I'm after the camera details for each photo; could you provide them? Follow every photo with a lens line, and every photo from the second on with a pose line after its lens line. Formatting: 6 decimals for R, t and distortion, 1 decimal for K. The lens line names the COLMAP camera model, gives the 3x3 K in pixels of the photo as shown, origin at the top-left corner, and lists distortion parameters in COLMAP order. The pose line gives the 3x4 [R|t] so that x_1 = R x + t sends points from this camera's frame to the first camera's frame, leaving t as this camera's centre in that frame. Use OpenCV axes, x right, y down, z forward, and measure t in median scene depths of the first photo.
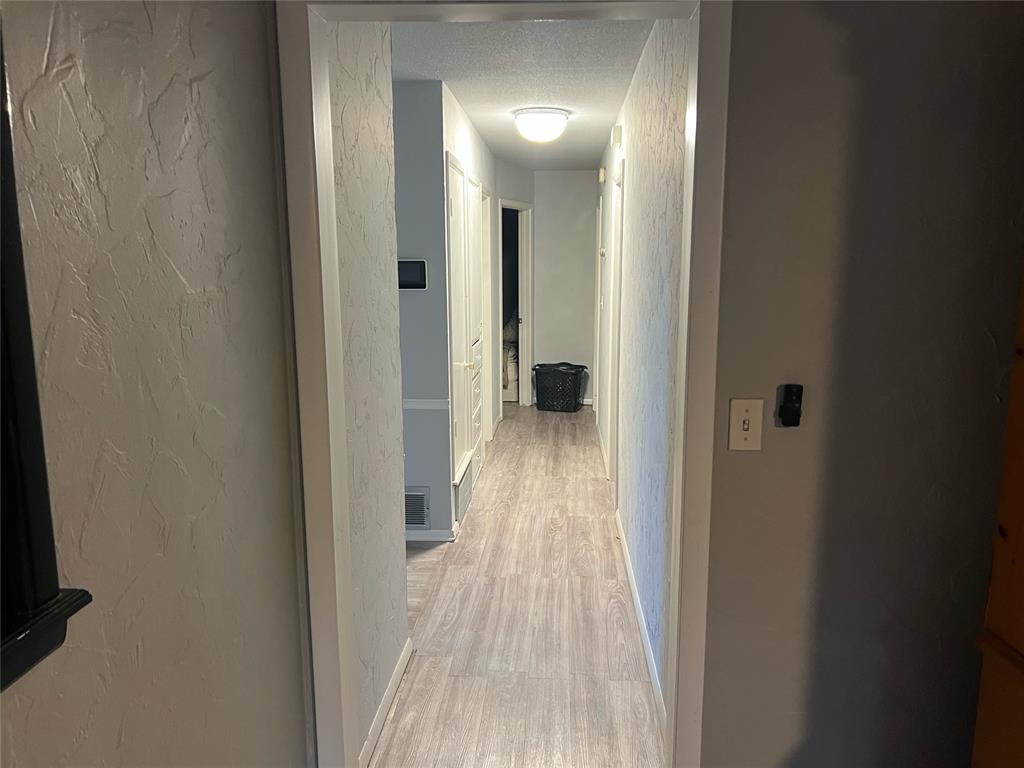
lens RADIAL K [[778.2, 0, 517.5], [0, 778.2, 387.2], [0, 0, 1]] dist [0.068703, -0.066307]
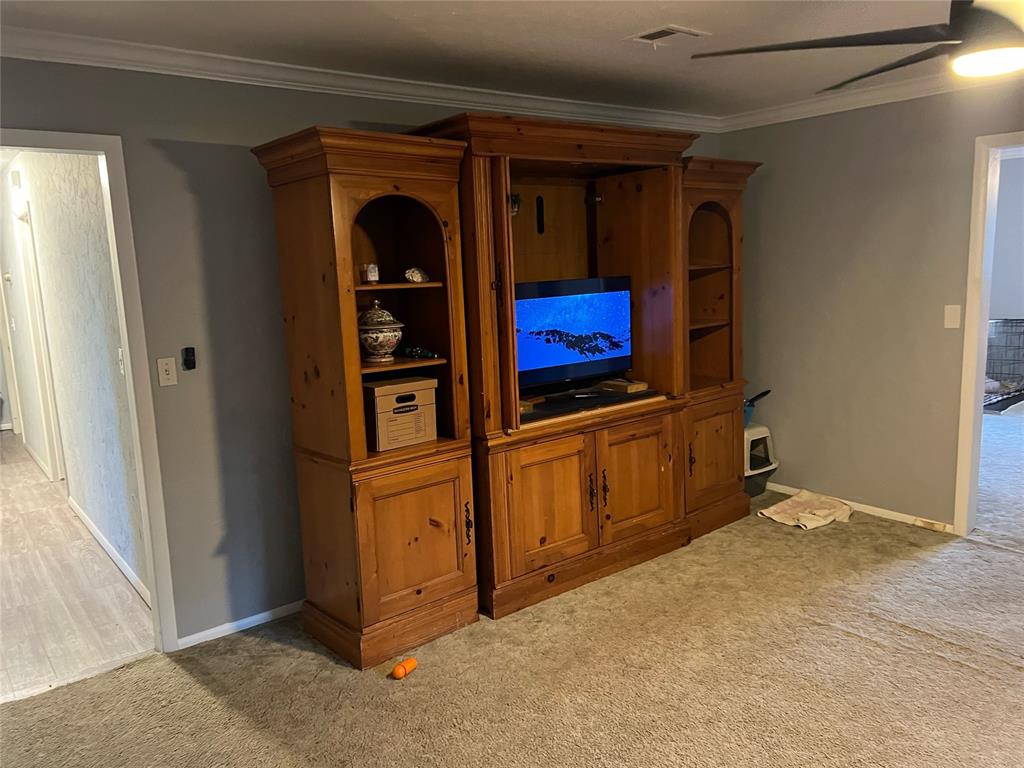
lens RADIAL K [[778.2, 0, 516.8], [0, 778.2, 379.0], [0, 0, 1]] dist [0.068703, -0.066307]
pose [[0.756637, -0.127066, 0.641370, -0.142609], [0.144650, 0.989159, 0.025322, 0.067573], [-0.637634, 0.073615, 0.766814, -0.487938]]
